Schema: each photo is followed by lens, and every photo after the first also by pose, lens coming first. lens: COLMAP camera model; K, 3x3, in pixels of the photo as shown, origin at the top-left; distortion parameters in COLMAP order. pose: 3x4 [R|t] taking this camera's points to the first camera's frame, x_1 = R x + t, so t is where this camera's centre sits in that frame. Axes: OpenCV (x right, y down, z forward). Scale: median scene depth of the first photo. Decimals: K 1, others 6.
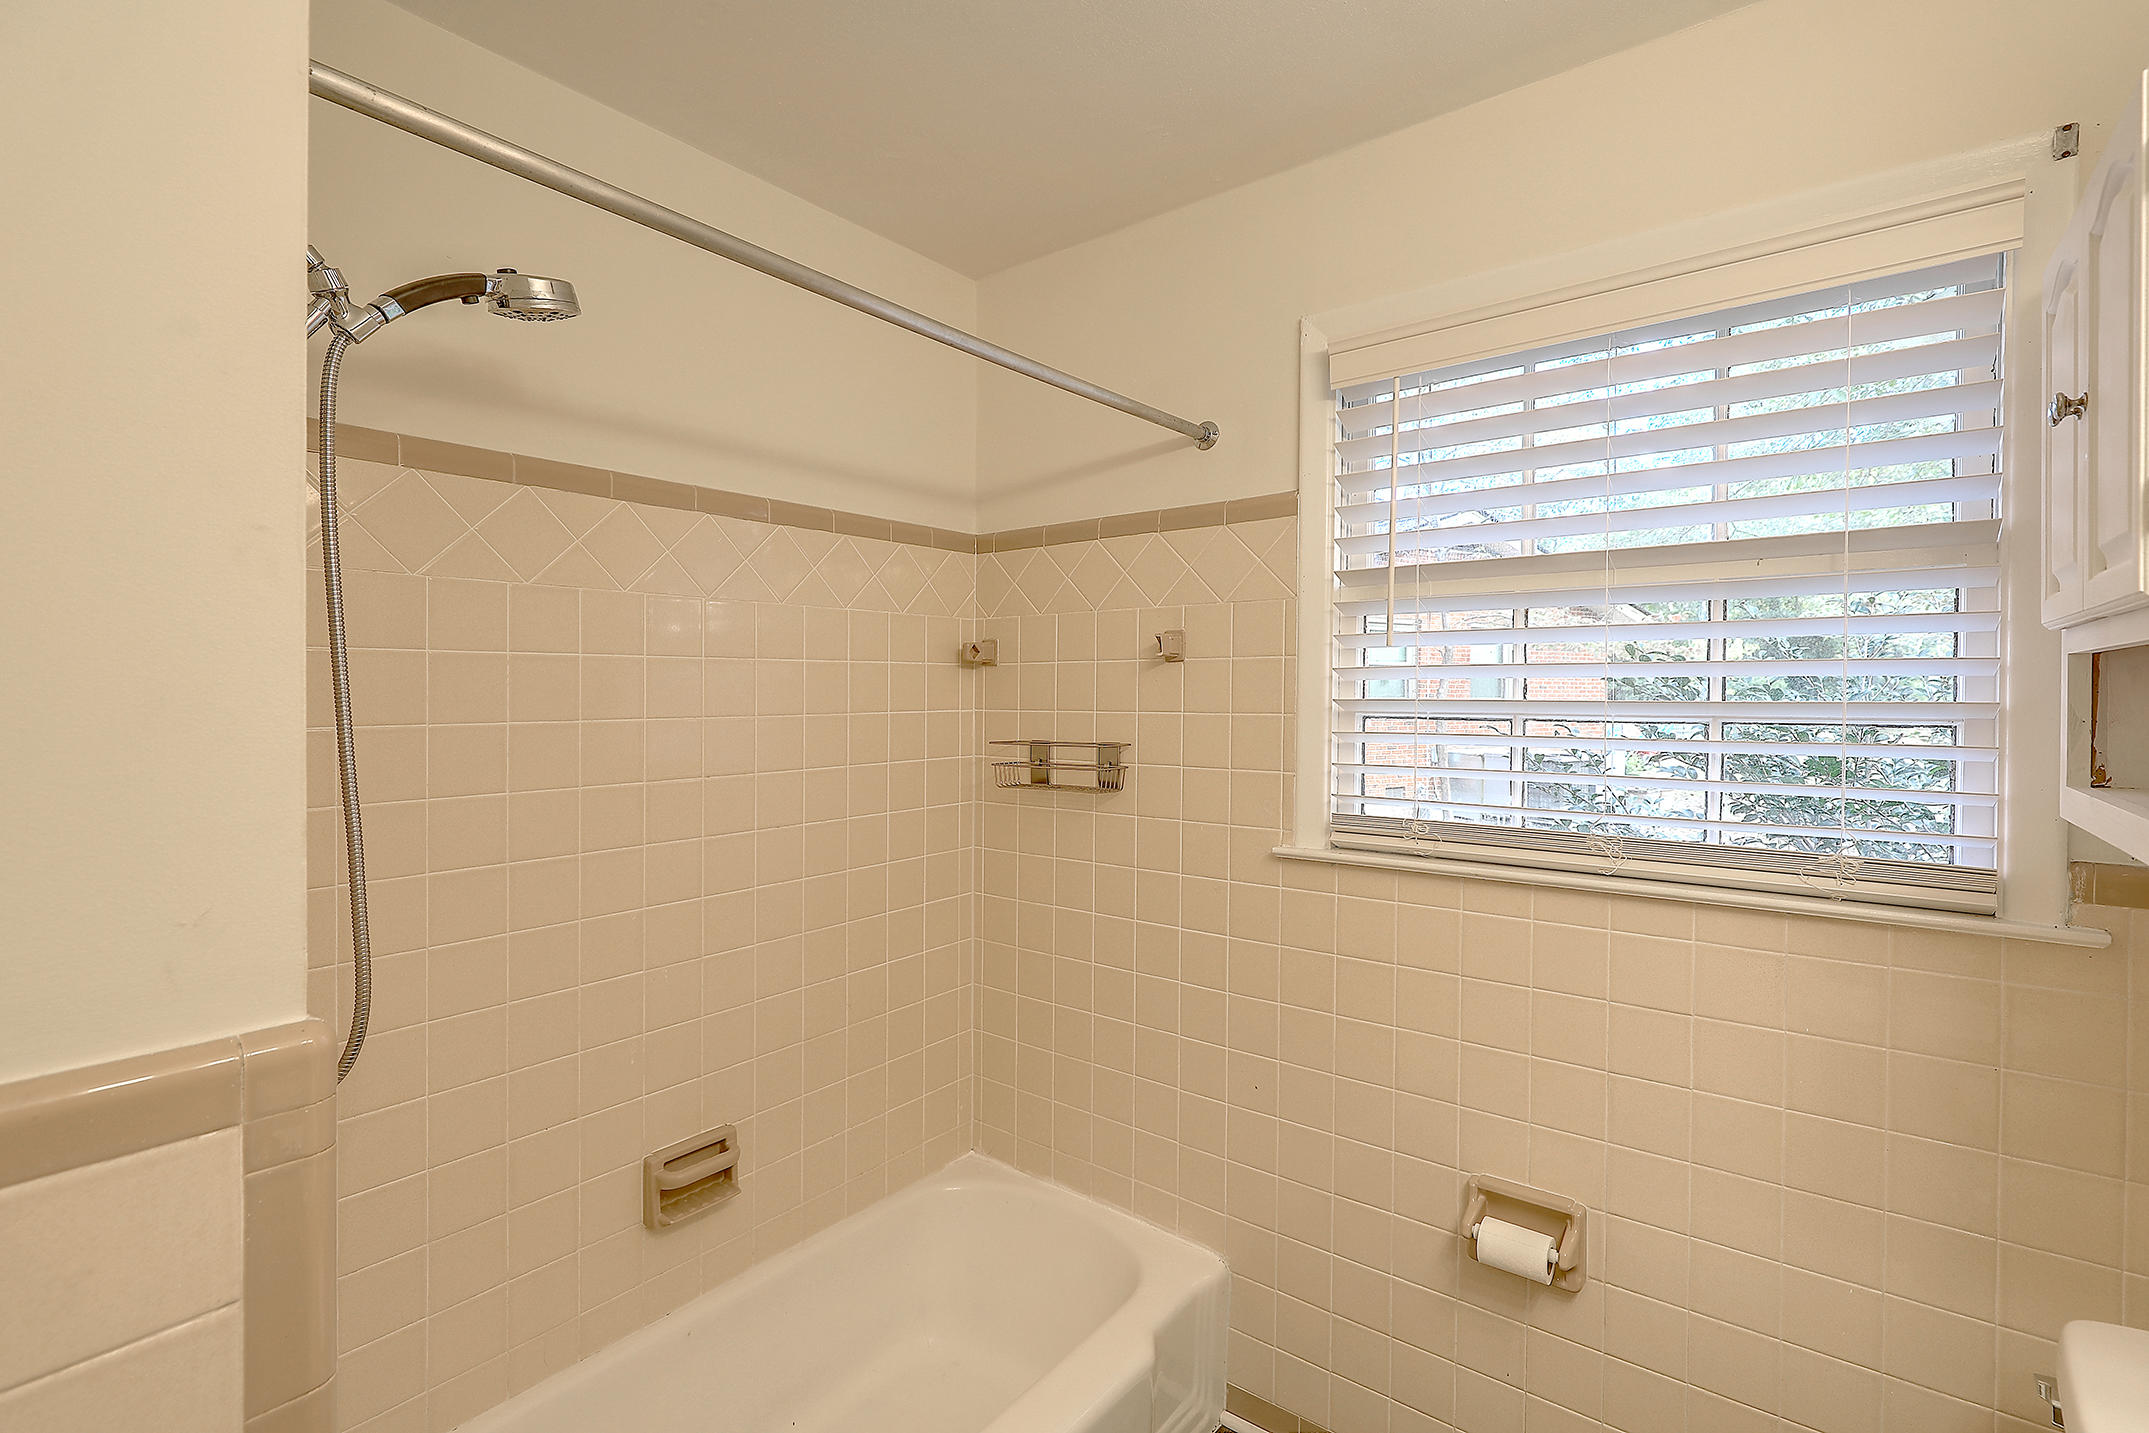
lens RADIAL K [[966.4, 0, 1062.0], [0, 966.4, 715.5], [0, 0, 1]] dist [-0.002703, 0.000801]
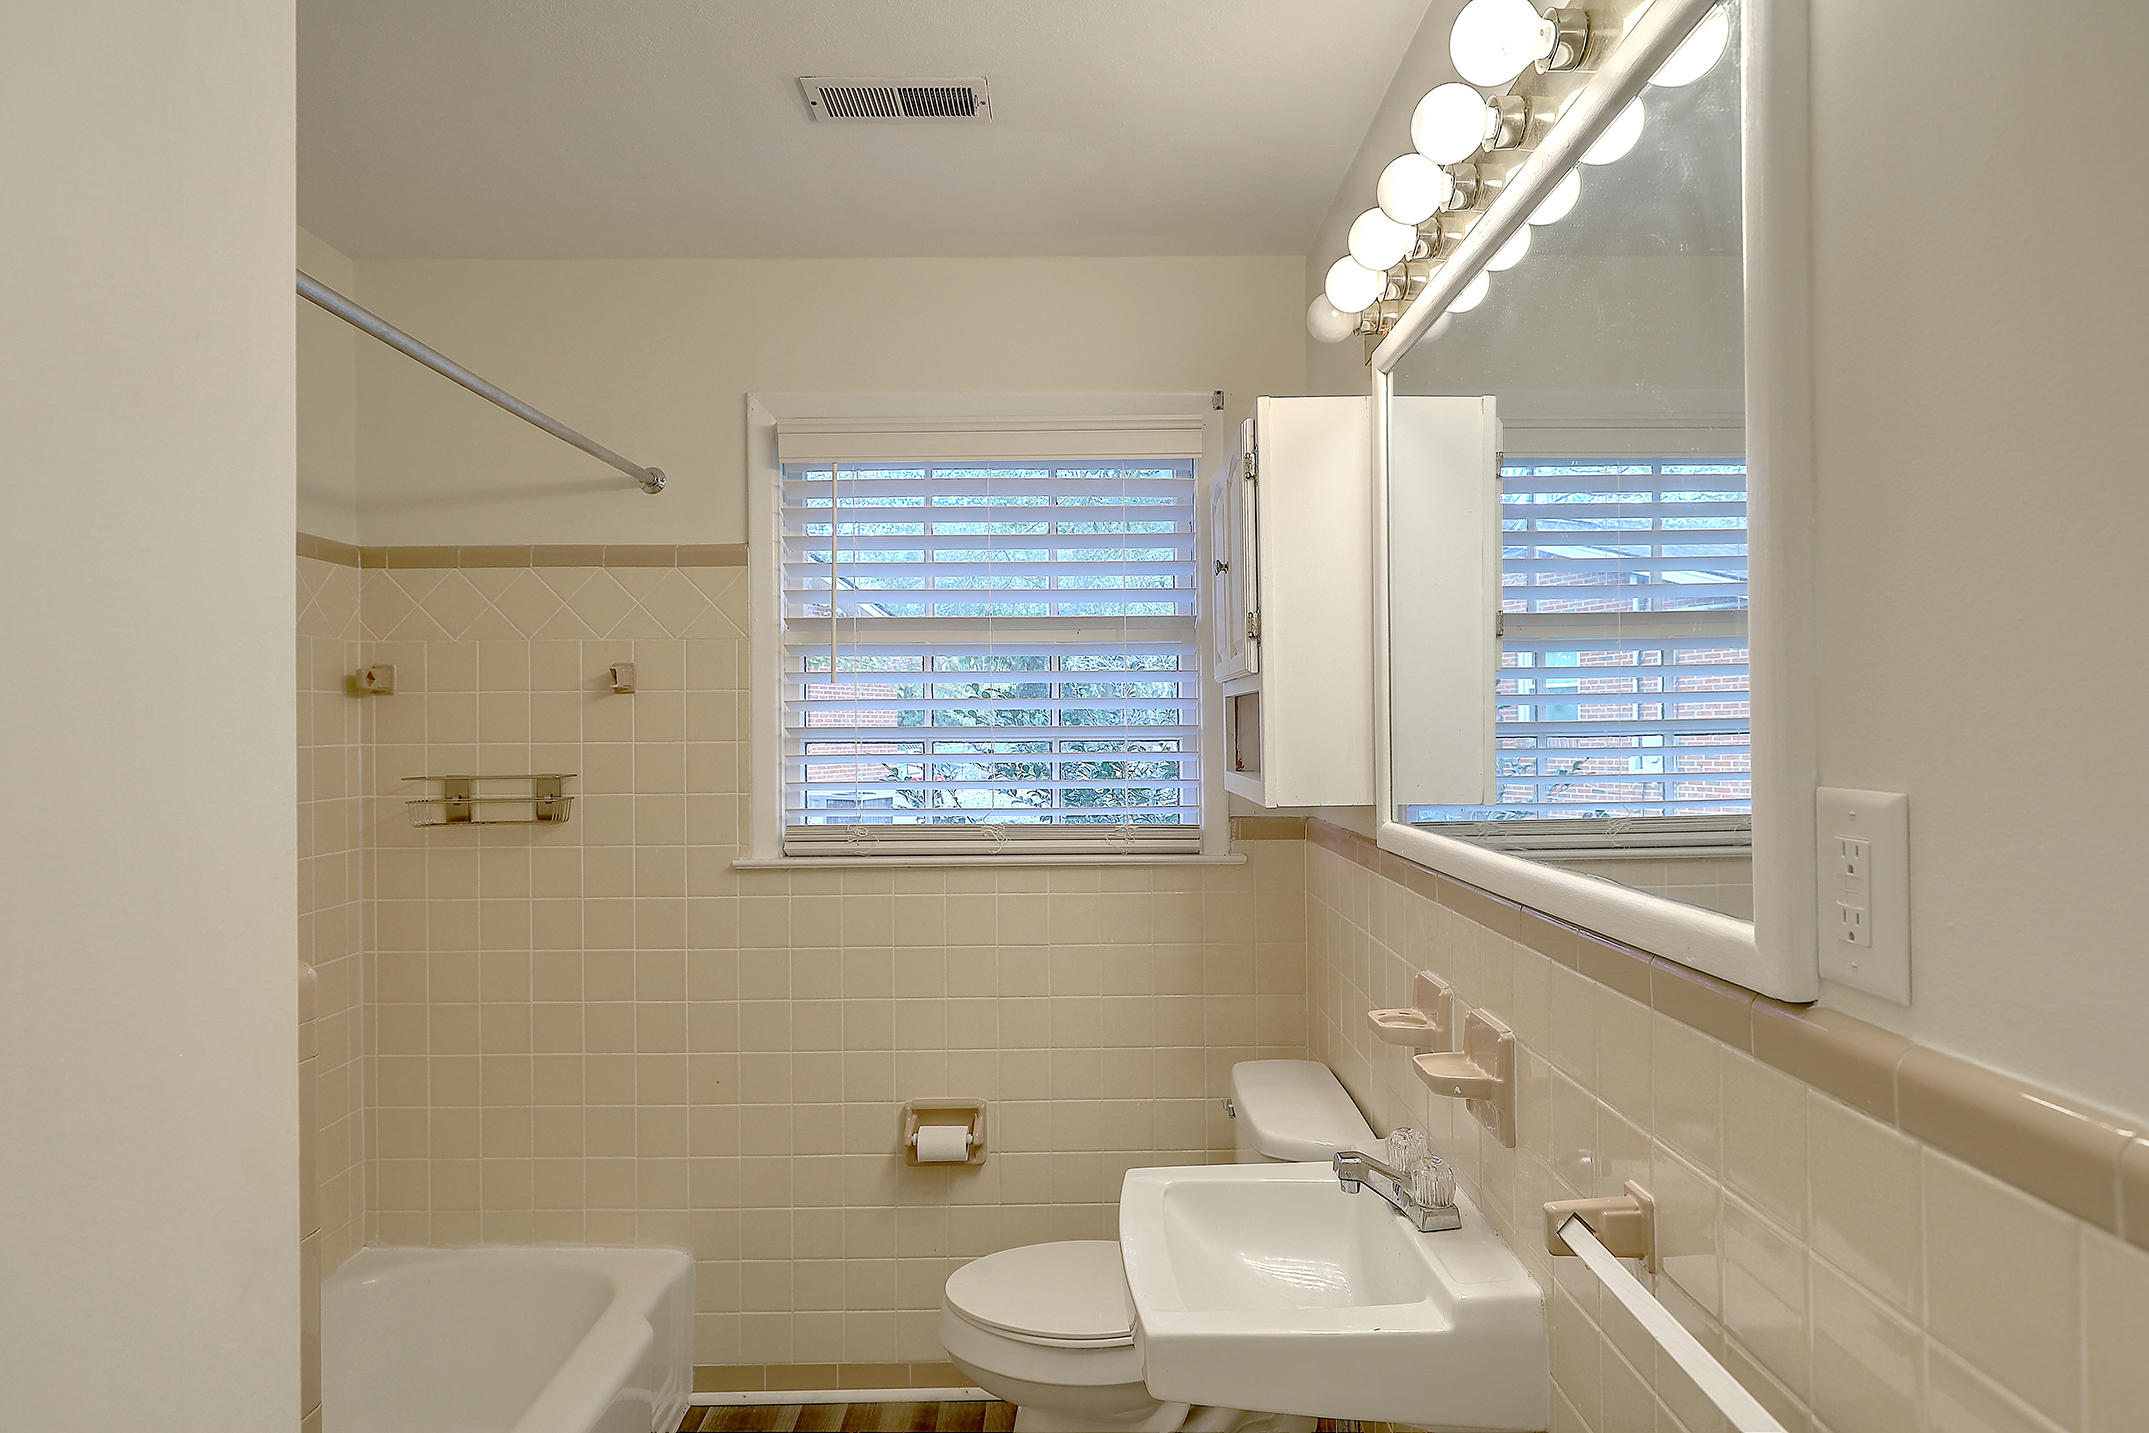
lens RADIAL K [[1184.9, 0, 1076.6], [0, 1184.9, 716.9], [0, 0, 1]] dist [-0.000880, -0.000702]
pose [[0.780809, -0.008337, 0.624714, -0.328345], [0.021676, 0.999670, -0.013752, -0.002475], [-0.624393, 0.024279, 0.780733, -0.326368]]
